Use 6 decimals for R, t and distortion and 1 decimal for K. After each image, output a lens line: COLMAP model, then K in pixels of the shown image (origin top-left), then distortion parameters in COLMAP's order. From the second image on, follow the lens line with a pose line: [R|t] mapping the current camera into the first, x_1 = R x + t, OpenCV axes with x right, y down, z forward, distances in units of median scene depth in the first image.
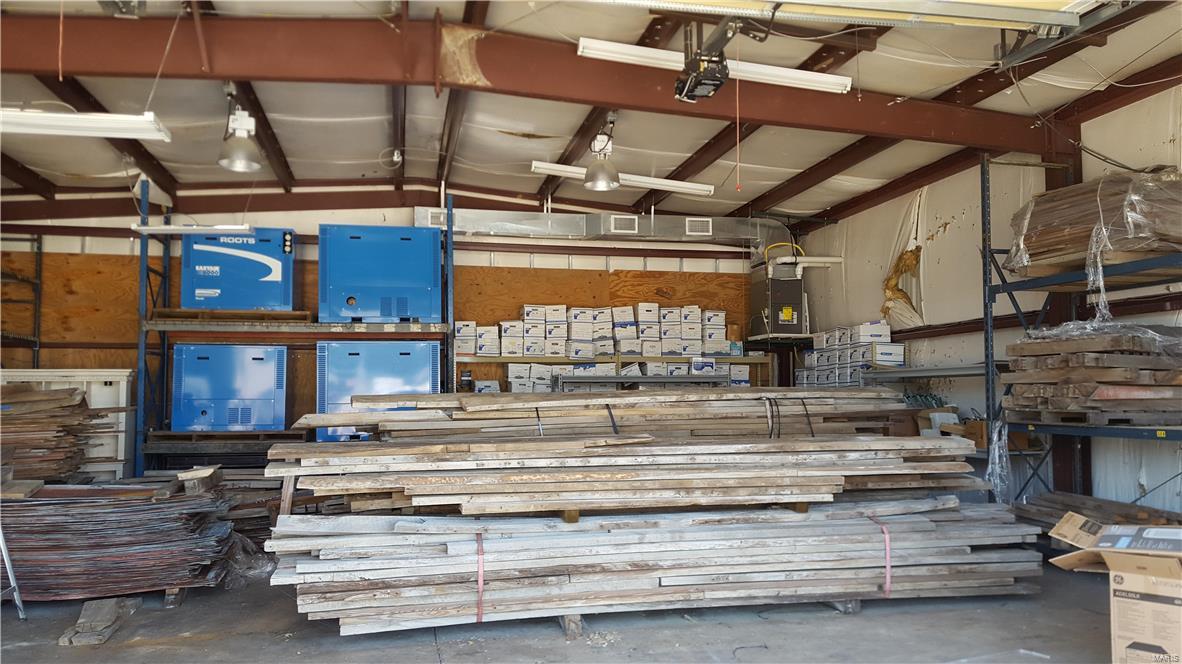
lens RADIAL K [[875.3, 0, 594.2], [0, 875.3, 337.2], [0, 0, 1]] dist [0.145382, -0.241436]
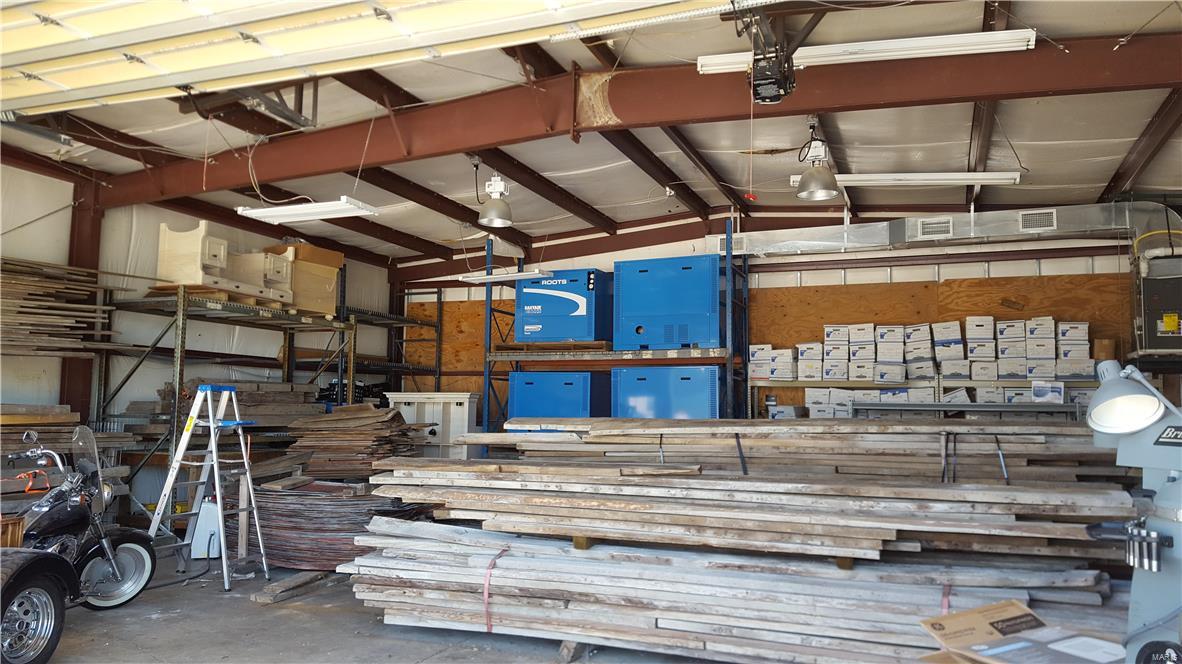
lens RADIAL K [[875.3, 0, 594.2], [0, 875.3, 337.2], [0, 0, 1]] dist [0.145382, -0.241436]
pose [[0.810238, -0.034001, -0.585114, 0.447477], [0.020106, 0.999341, -0.030230, -0.001085], [0.585756, 0.012729, 0.810388, 0.142791]]
